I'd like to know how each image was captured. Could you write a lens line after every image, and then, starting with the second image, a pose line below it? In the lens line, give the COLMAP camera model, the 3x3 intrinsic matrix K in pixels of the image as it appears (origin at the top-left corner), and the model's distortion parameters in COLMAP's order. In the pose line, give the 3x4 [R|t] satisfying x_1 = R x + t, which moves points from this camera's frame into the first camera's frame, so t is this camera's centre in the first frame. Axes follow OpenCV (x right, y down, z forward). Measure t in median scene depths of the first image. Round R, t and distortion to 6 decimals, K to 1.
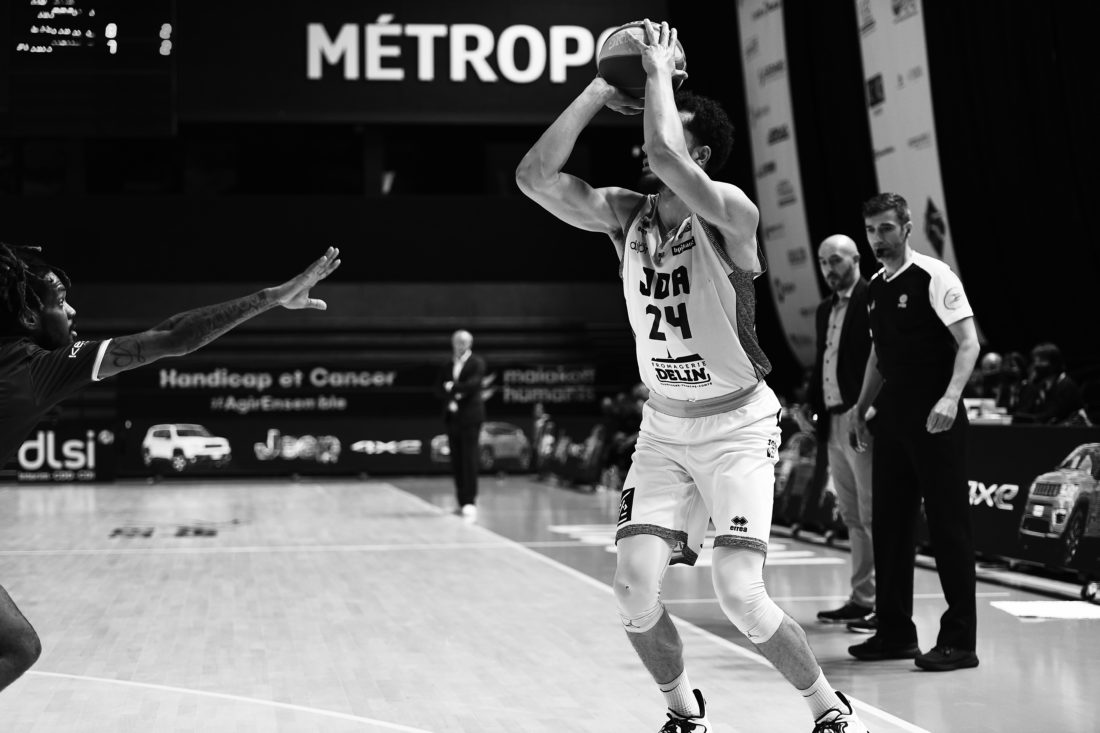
lens RADIAL K [[2265.1, 0, 555.1], [0, 2265.1, 360.7], [0, 0, 1]] dist [0.003309, 0.000000]
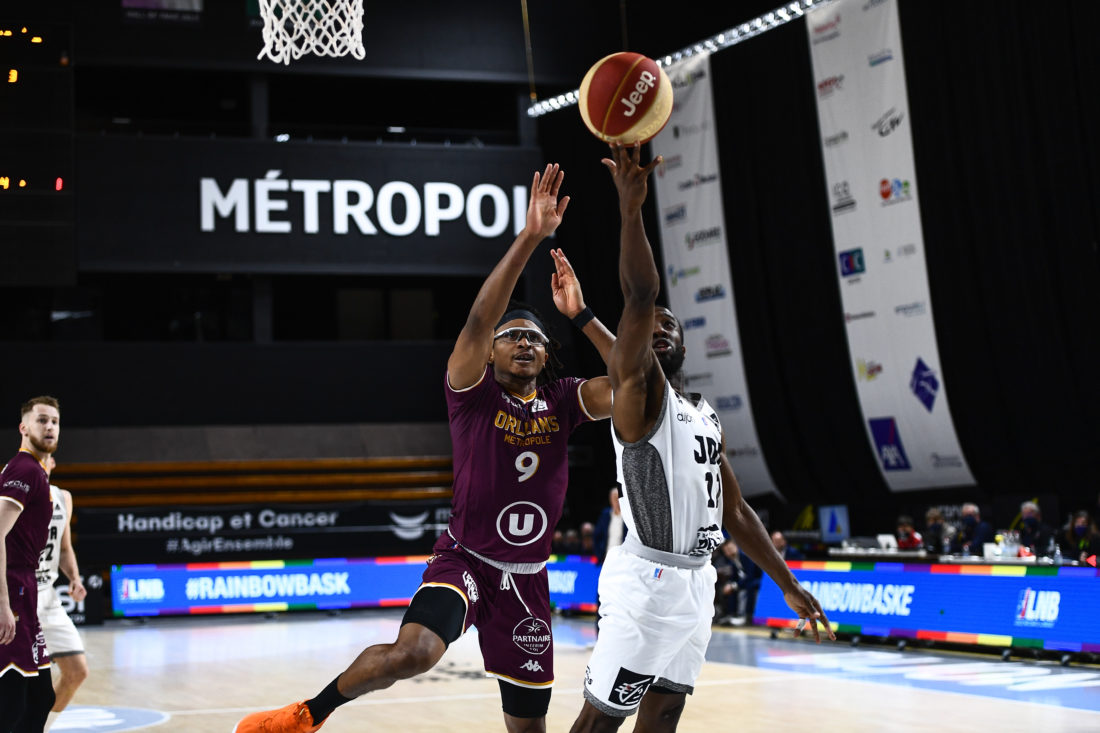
lens RADIAL K [[2265.1, 0, 557.8], [0, 2265.1, 358.9], [0, 0, 1]] dist [0.003309, 0.000000]
pose [[0.979475, -0.004351, 0.201519, -0.184146], [0.014459, 0.998708, -0.048714, -0.013725], [-0.201046, 0.050628, 0.978273, -0.063893]]
